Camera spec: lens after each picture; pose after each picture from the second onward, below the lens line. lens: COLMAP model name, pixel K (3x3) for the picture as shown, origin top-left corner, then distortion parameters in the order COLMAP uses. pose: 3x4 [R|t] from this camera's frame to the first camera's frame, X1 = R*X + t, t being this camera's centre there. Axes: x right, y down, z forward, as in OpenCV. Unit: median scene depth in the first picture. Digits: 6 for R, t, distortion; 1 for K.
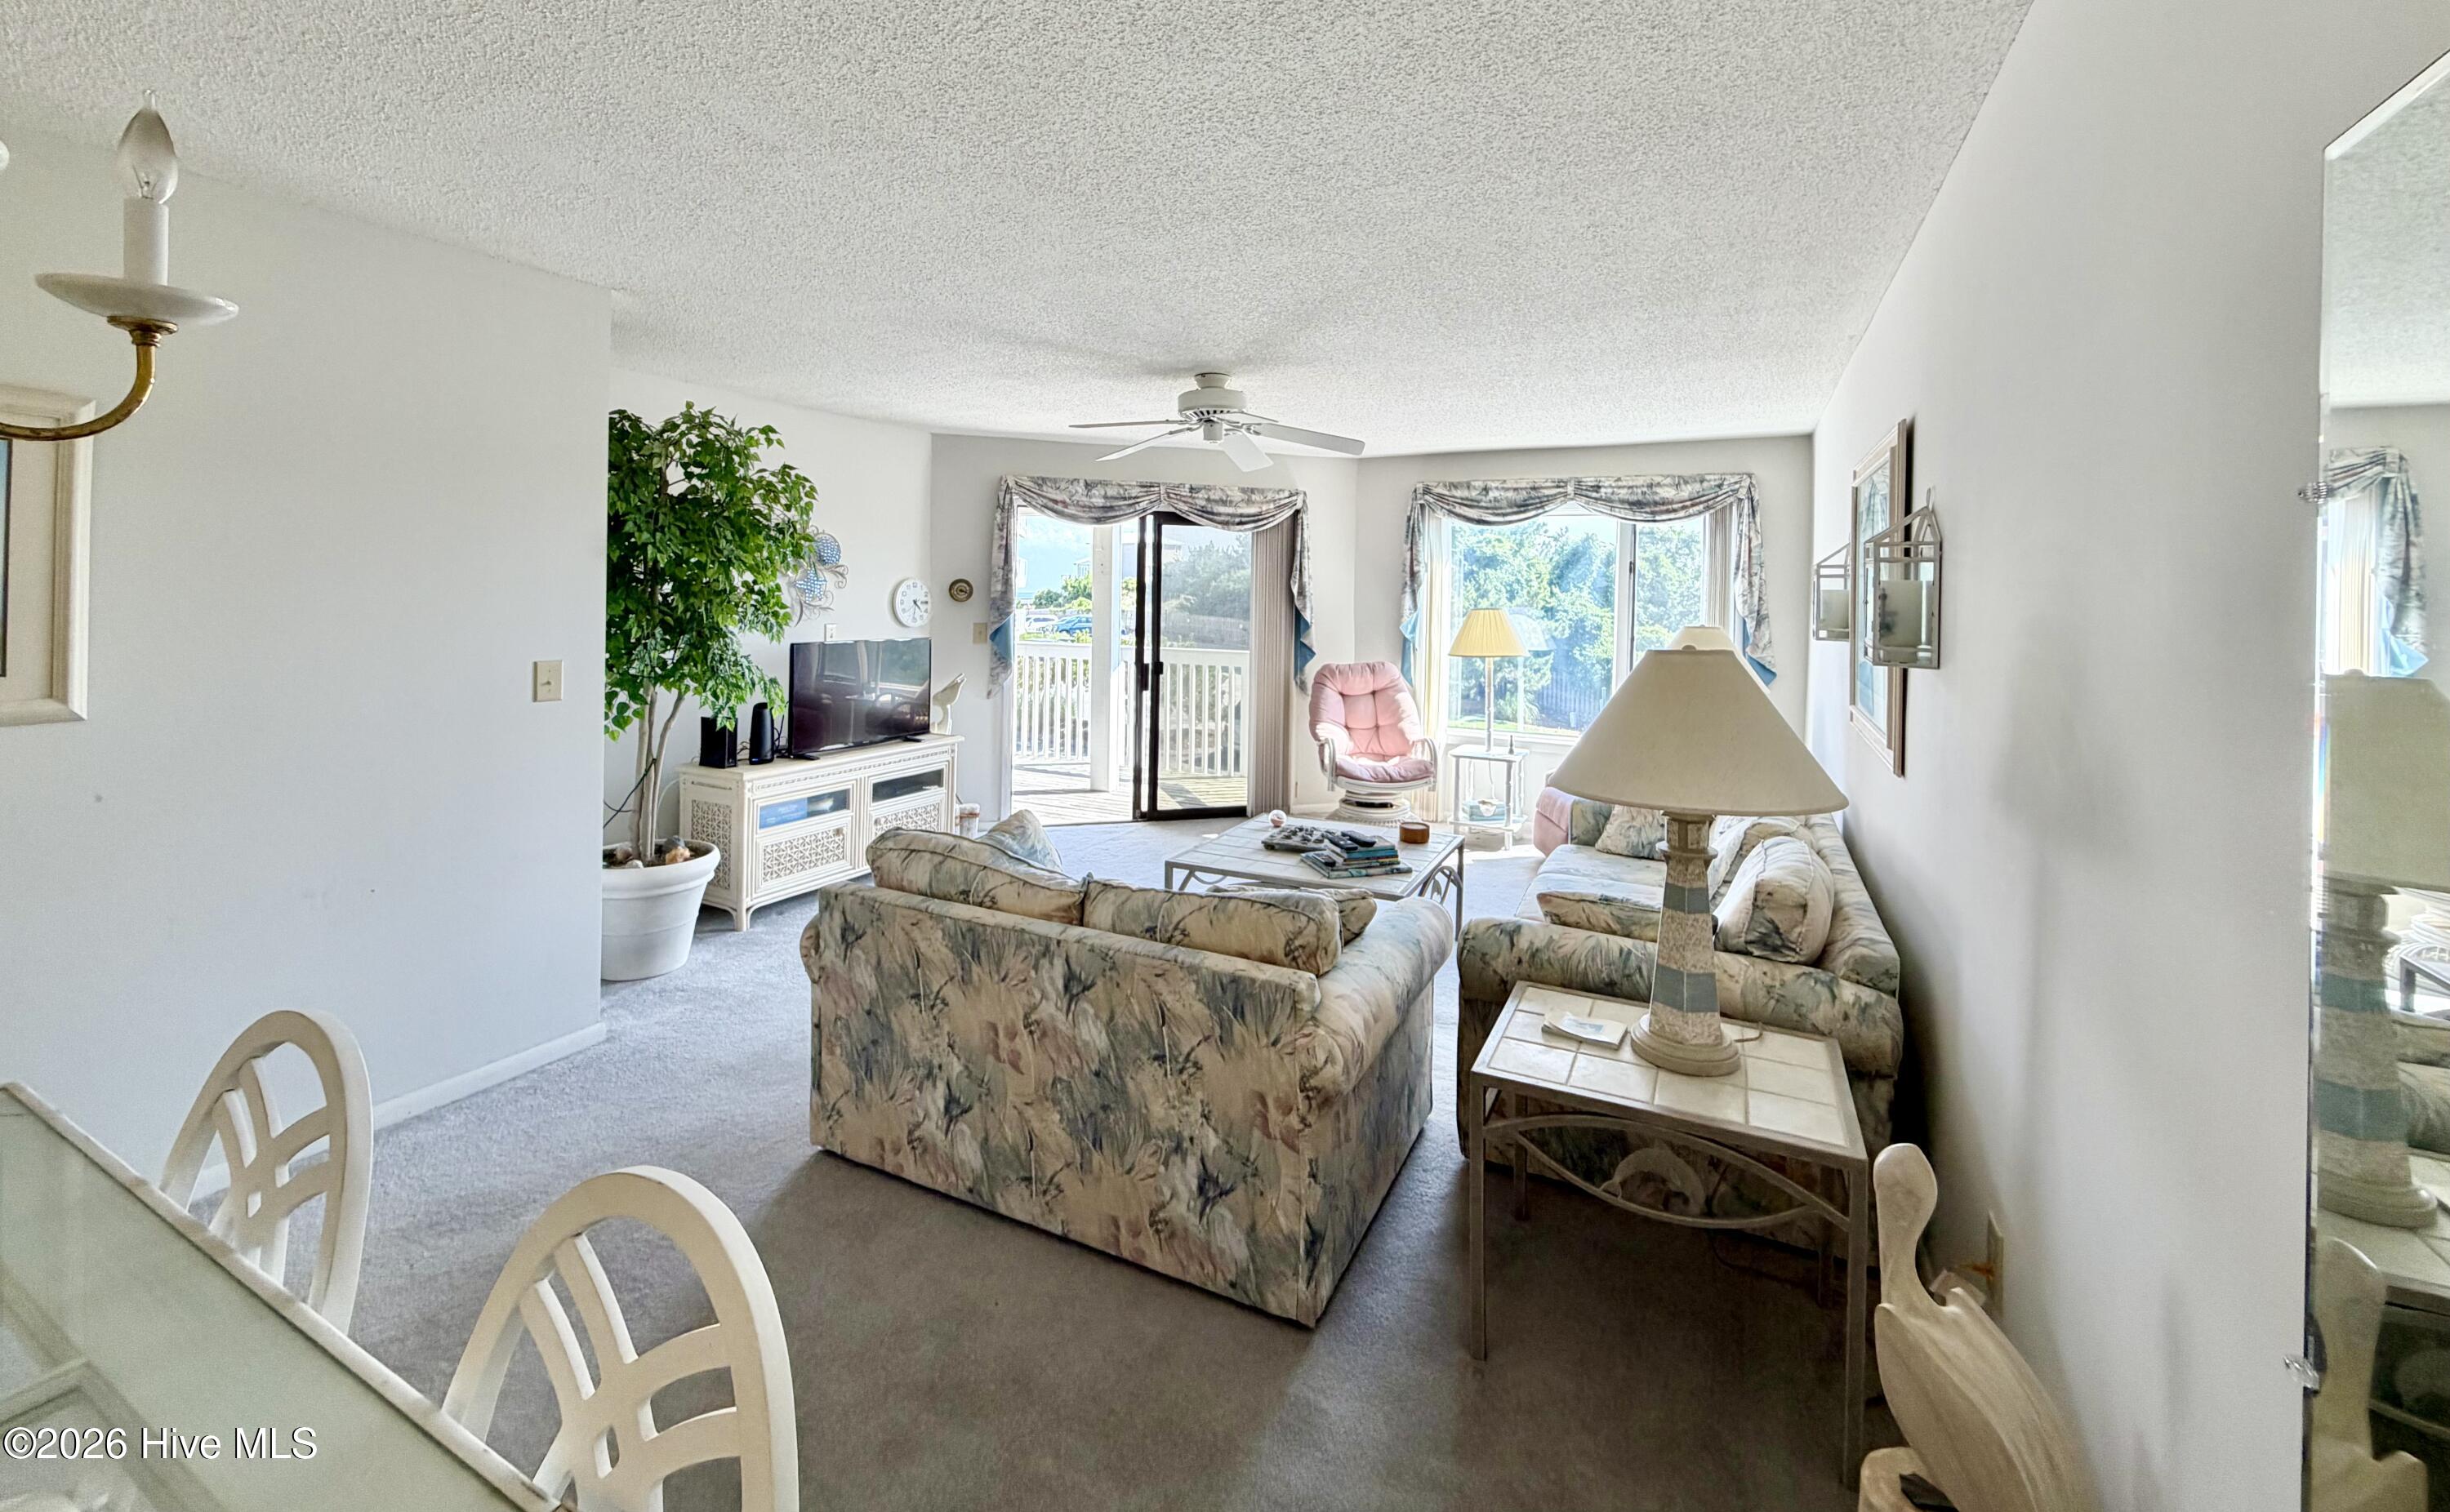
lens RADIAL K [[996.8, 0, 1226.8], [0, 996.8, 601.6], [0, 0, 1]] dist [0.004385, 0.000044]
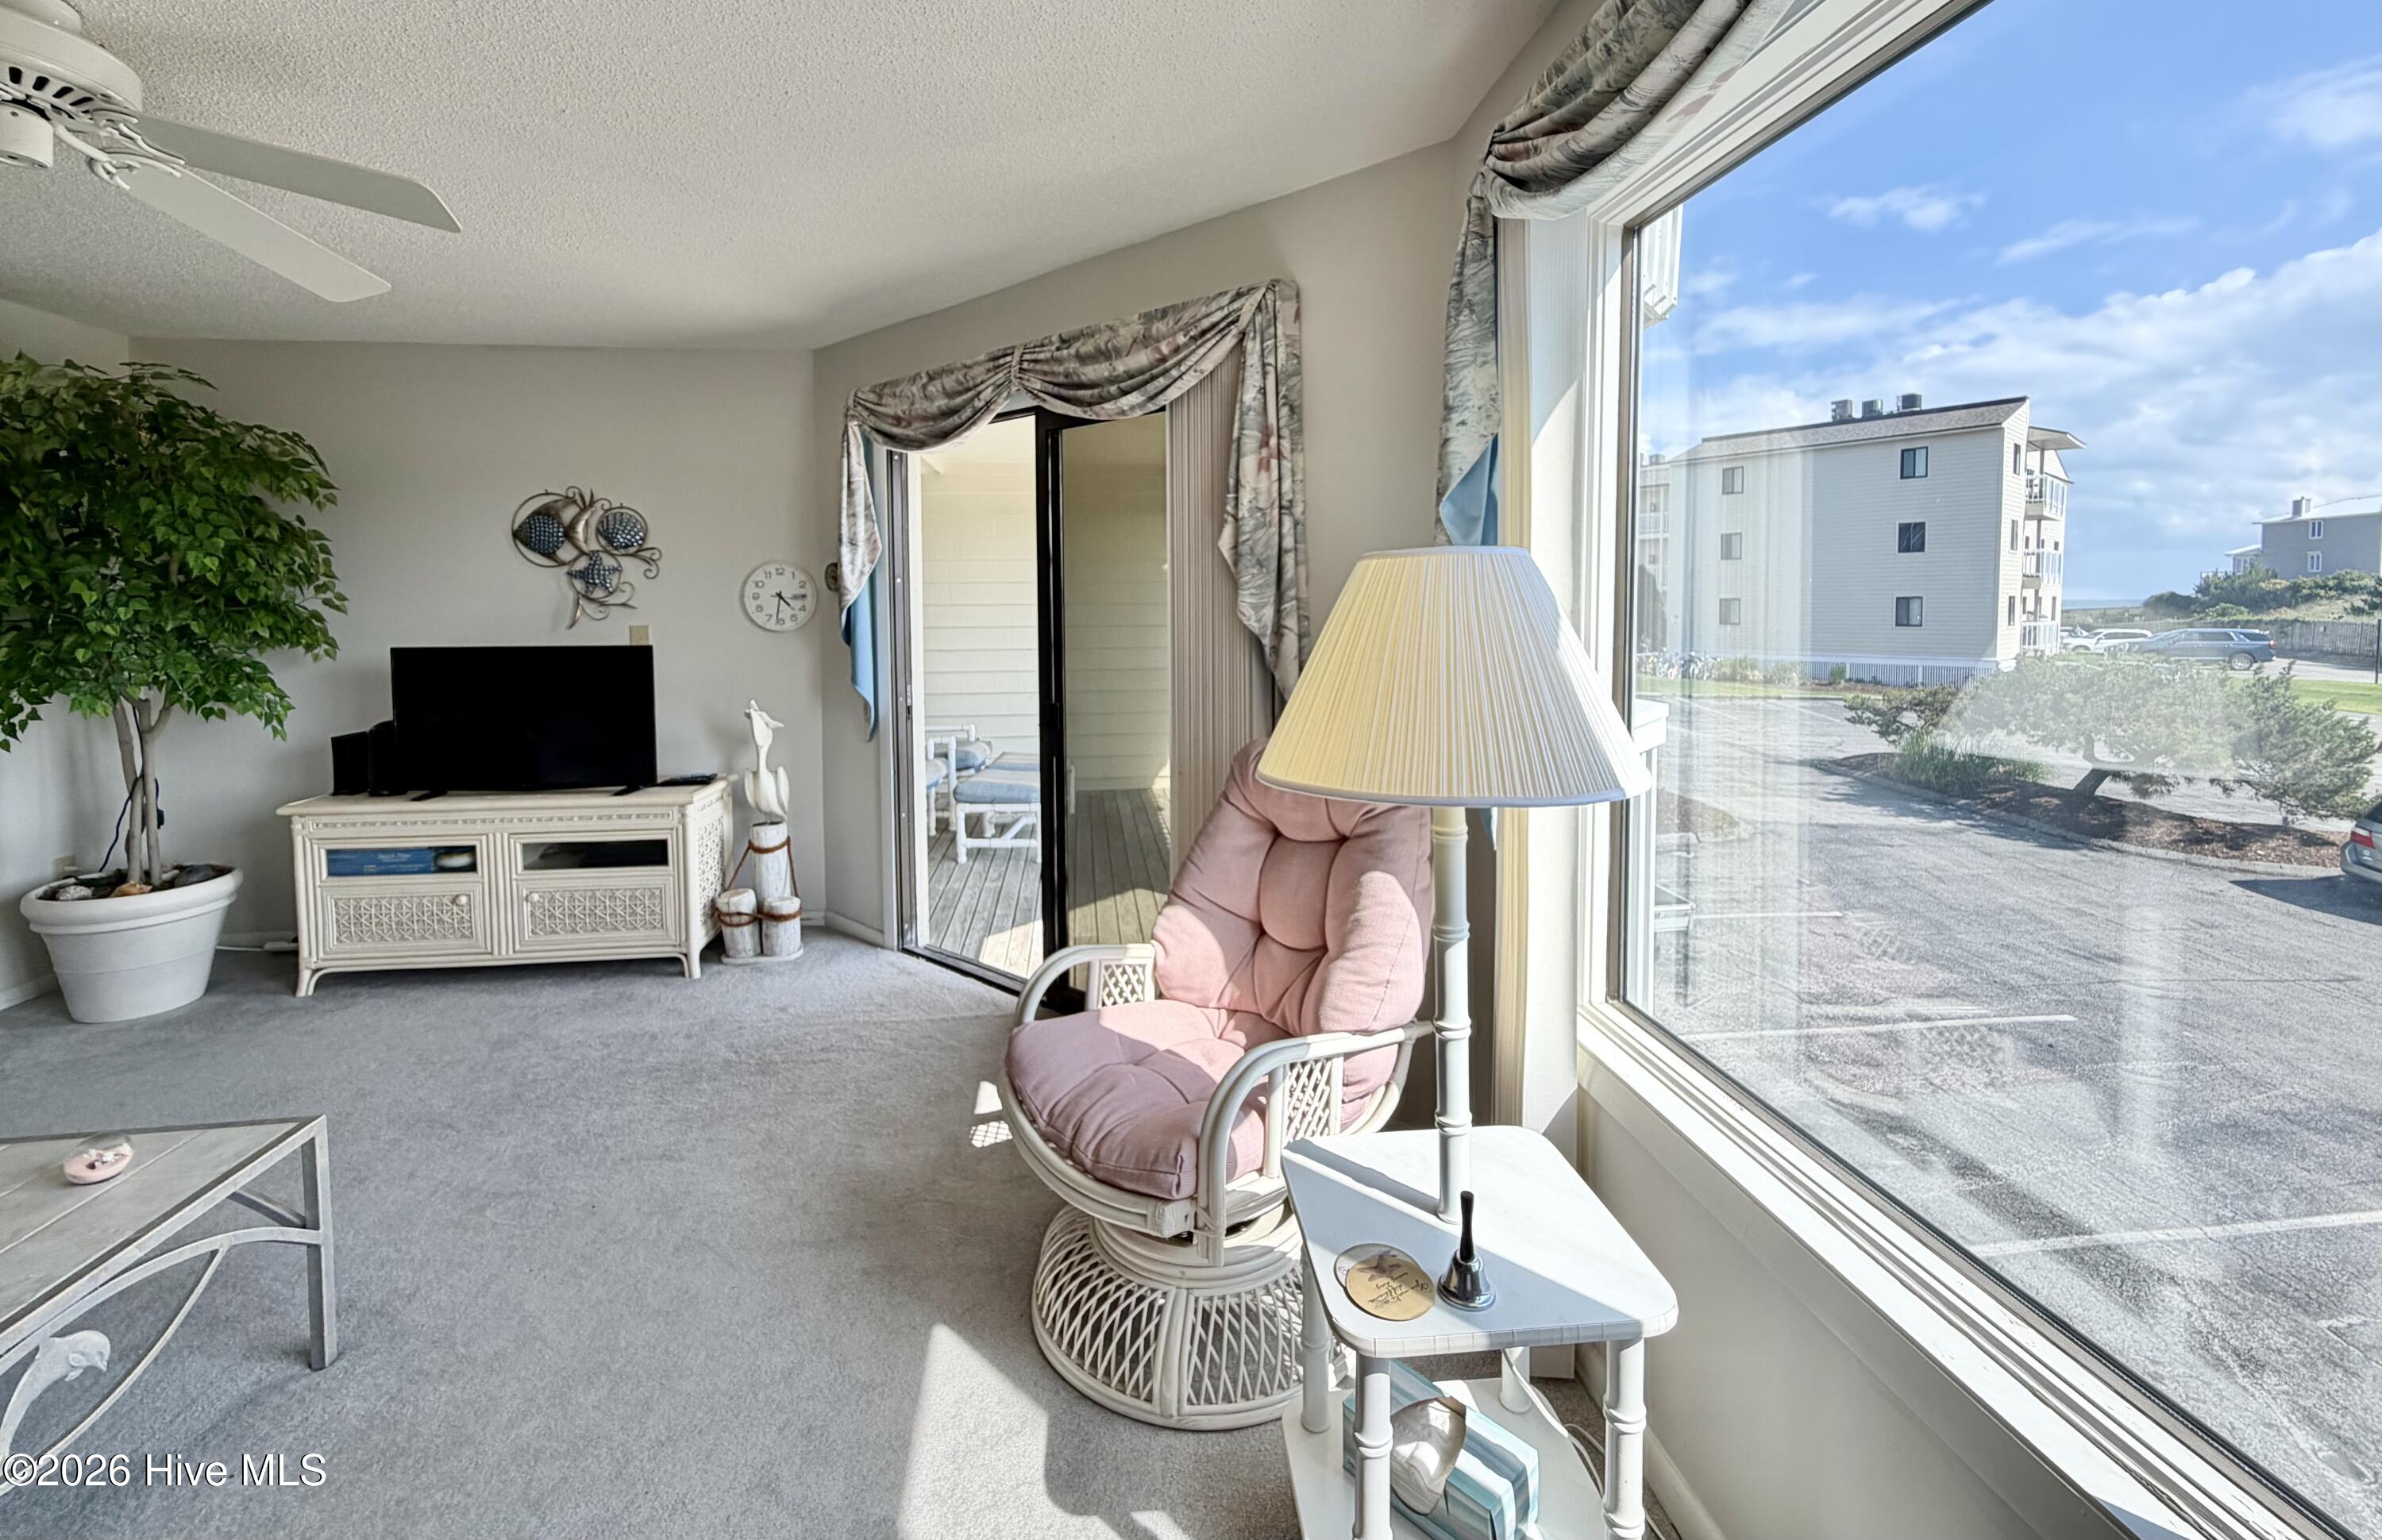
lens RADIAL K [[966.4, 0, 1188.0], [0, 966.4, 651.5], [0, 0, 1]] dist [0.000525, -0.000563]
pose [[0.544839, 0.020782, -0.838283, 0.401820], [0.010085, 0.999458, 0.031332, 0.020596], [0.838480, -0.025525, 0.544334, 0.830844]]
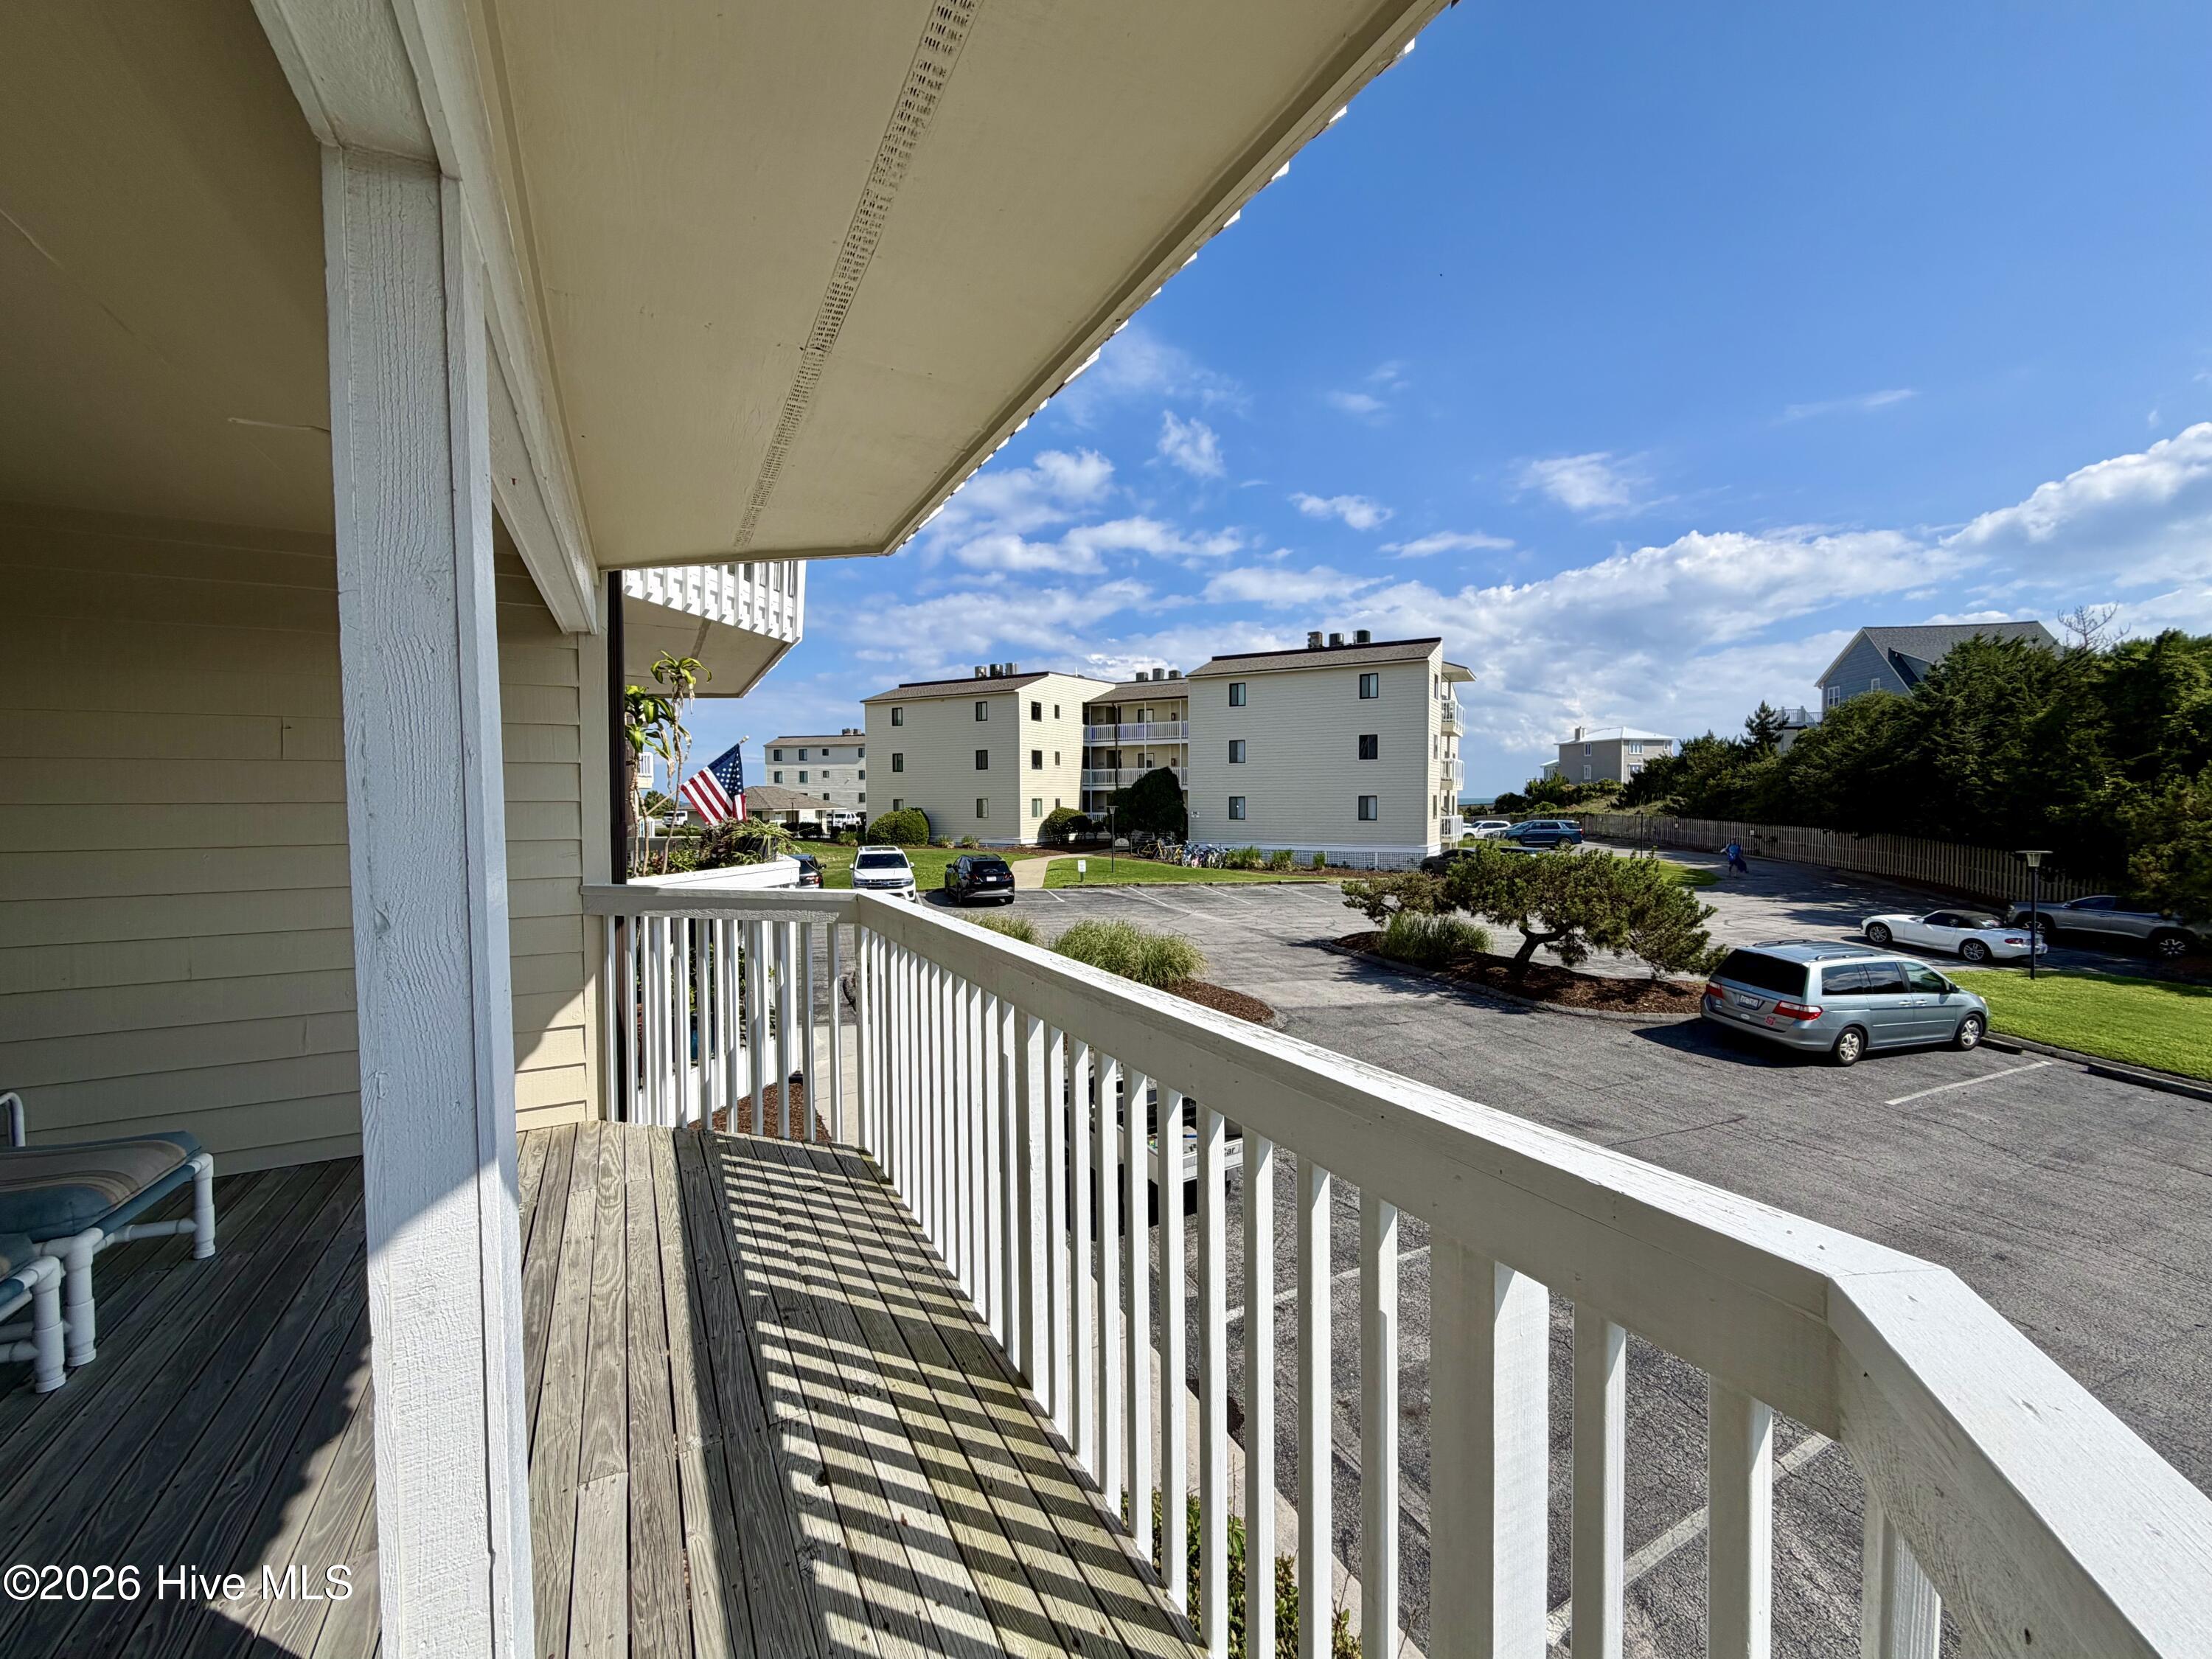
lens RADIAL K [[896.6, 0, 1103.7], [0, 896.6, 833.4], [0, 0, 1]] dist [-0.002476, 0.000396]
pose [[0.815883, 0.001010, -0.578216, 0.067866], [0.015208, 0.999615, 0.023204, 0.011635], [0.578017, -0.027725, 0.815553, 1.209409]]
